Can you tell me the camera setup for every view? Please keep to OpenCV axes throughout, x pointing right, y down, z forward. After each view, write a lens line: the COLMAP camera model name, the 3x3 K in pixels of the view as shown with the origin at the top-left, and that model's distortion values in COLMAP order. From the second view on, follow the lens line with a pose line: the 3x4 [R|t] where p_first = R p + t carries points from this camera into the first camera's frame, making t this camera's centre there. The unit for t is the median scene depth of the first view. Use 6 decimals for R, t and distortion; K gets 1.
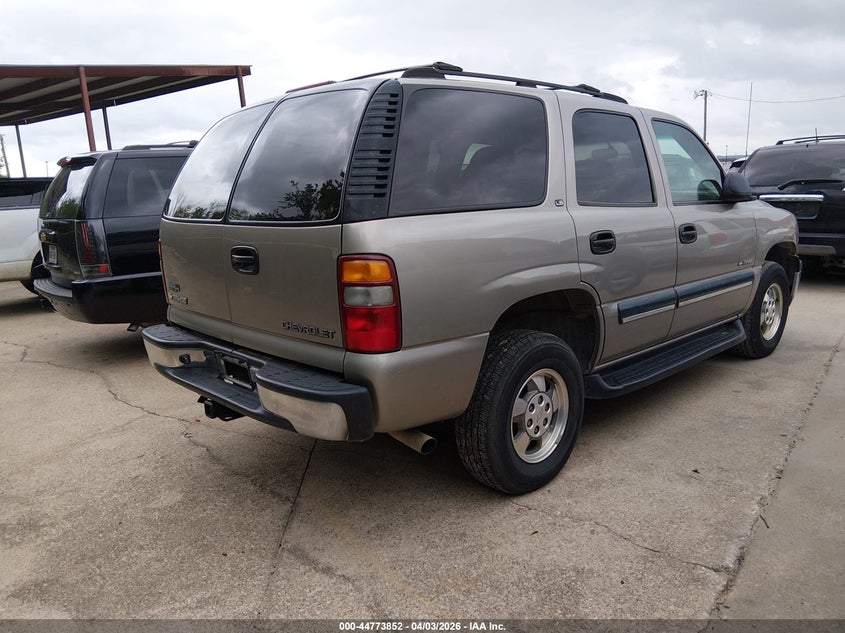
lens RADIAL K [[644.4, 0, 422.5], [0, 644.4, 316.5], [0, 0, 1]] dist [-0.005395, -0.001719]
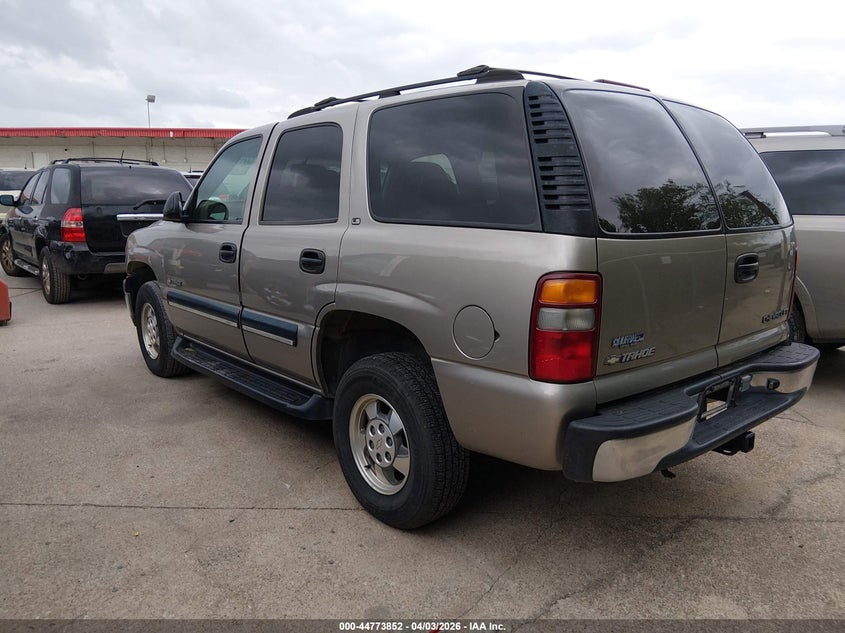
lens RADIAL K [[659.6, 0, 434.7], [0, 659.6, 316.2], [0, 0, 1]] dist [0.005761, 0.008873]
pose [[0.008695, -0.138883, 0.990271, -0.992495], [0.174313, 0.975356, 0.135260, -0.189829], [-0.984652, 0.171441, 0.032690, 1.102436]]
